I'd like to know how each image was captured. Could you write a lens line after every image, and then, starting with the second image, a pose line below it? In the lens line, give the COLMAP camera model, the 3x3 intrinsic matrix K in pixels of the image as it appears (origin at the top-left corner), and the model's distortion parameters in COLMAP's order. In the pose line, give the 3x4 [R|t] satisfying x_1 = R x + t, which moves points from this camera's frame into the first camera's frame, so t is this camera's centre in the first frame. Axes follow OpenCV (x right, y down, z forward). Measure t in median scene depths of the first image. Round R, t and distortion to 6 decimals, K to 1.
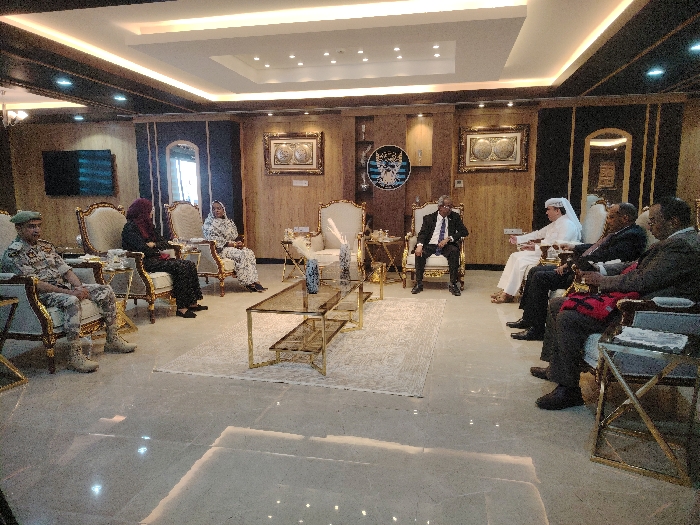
lens RADIAL K [[481.3, 0, 346.8], [0, 481.3, 255.0], [0, 0, 1]] dist [0.000045, -0.003196]
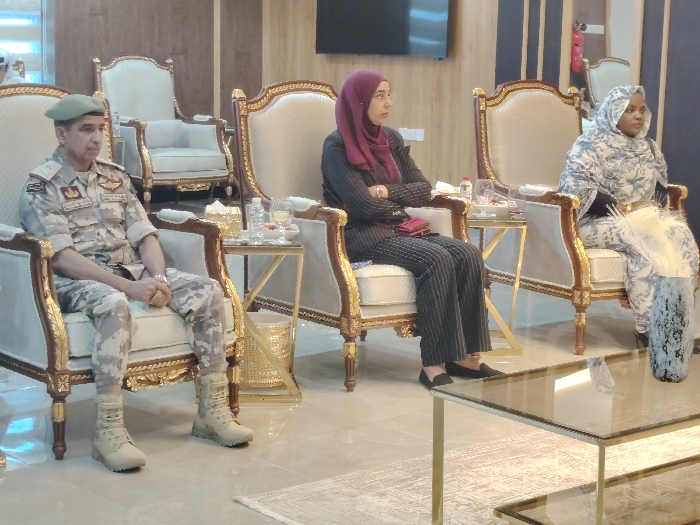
lens RADIAL K [[1434.2, 0, 349.6], [0, 1434.2, 264.3], [0, 0, 1]] dist [0.426345, 0.000000]
pose [[0.775457, 0.108052, -0.622086, 0.384347], [-0.095435, 0.993987, 0.053685, -0.029827], [0.624147, 0.017739, 0.781106, 0.091771]]
